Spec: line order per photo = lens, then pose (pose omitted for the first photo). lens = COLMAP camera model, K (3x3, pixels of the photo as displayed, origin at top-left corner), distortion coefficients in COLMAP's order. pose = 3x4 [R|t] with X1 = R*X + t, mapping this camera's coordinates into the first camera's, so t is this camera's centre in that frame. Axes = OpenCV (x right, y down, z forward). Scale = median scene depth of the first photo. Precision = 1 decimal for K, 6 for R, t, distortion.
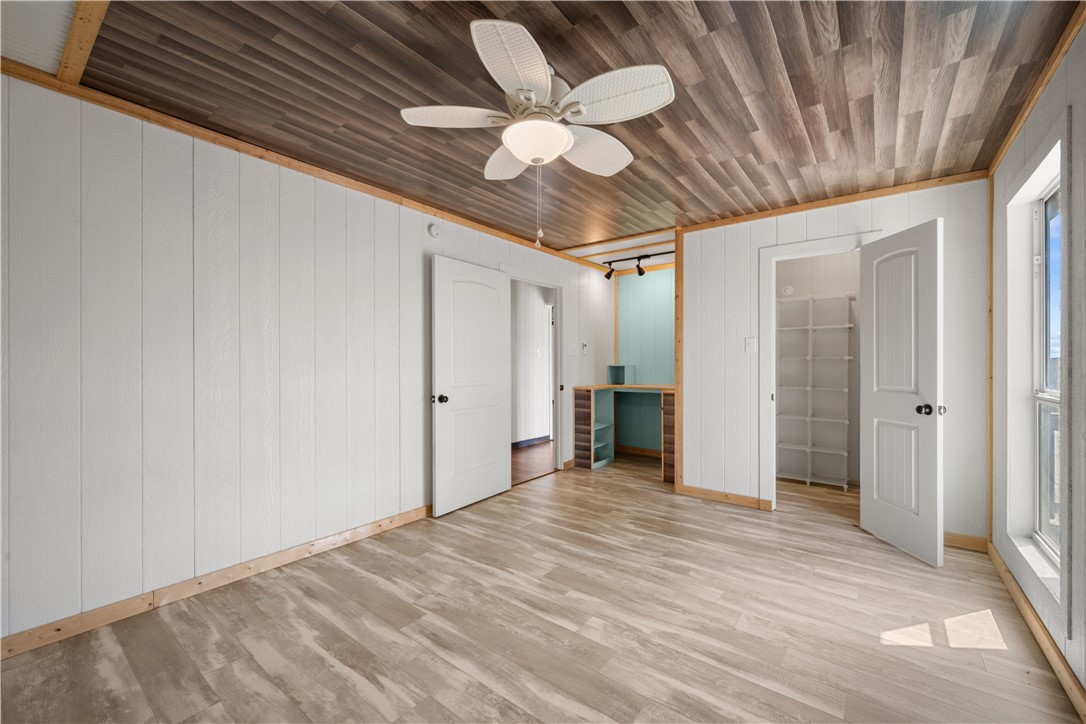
lens RADIAL K [[430.8, 0, 552.1], [0, 430.8, 365.8], [0, 0, 1]] dist [0.001077, -0.000399]
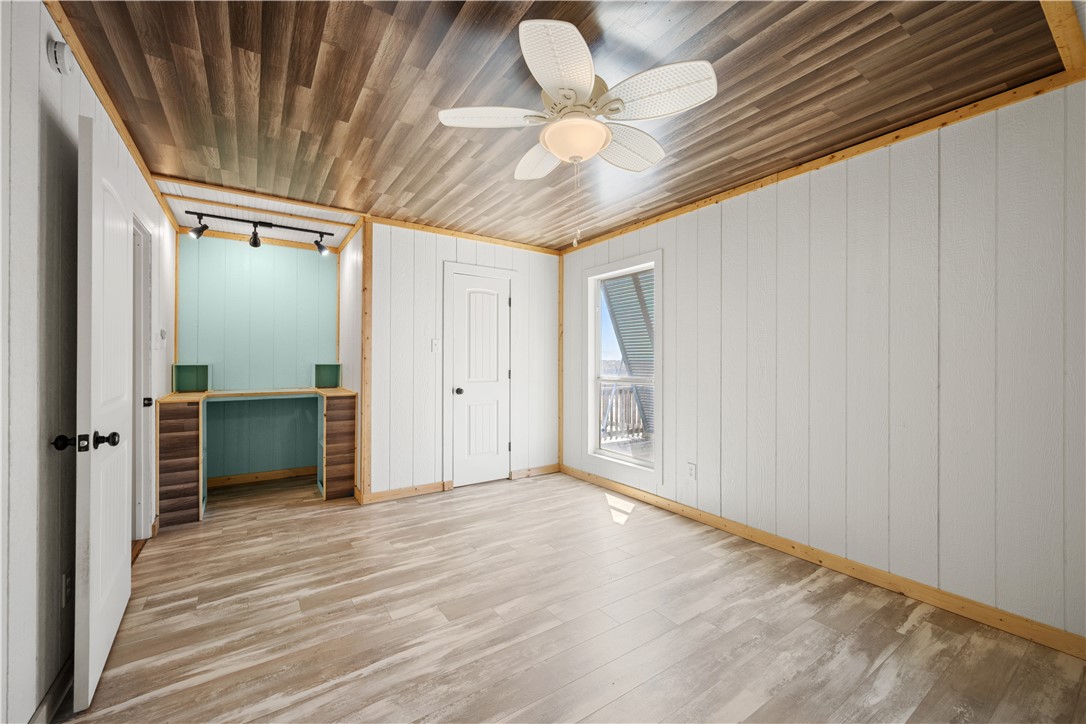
lens RADIAL K [[430.8, 0, 547.6], [0, 430.8, 362.7], [0, 0, 1]] dist [0.001077, -0.000399]
pose [[0.316782, -0.000895, 0.948498, -0.644190], [0.002429, 0.999997, 0.000133, -0.005005], [-0.948495, 0.002262, 0.316783, 0.484955]]
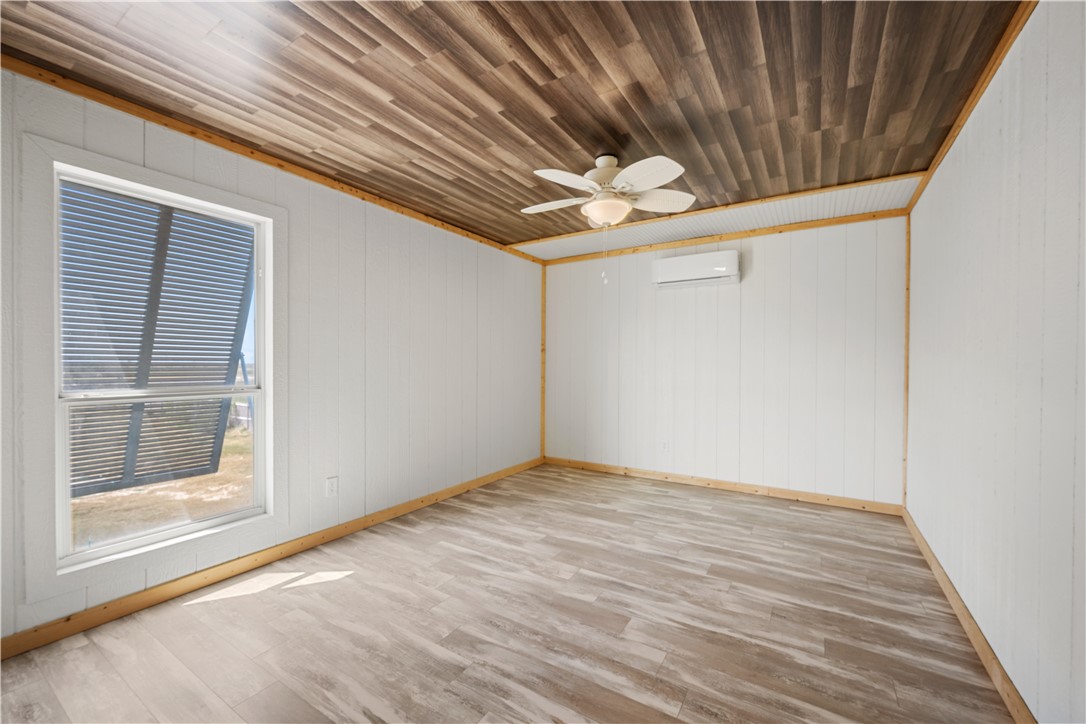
lens RADIAL K [[430.8, 0, 547.0], [0, 430.8, 369.5], [0, 0, 1]] dist [0.001077, -0.000399]
pose [[-0.996297, -0.003015, -0.085921, 0.186588], [-0.004672, 0.999807, 0.019081, -0.009344], [0.085847, 0.019412, -0.996119, 1.569742]]
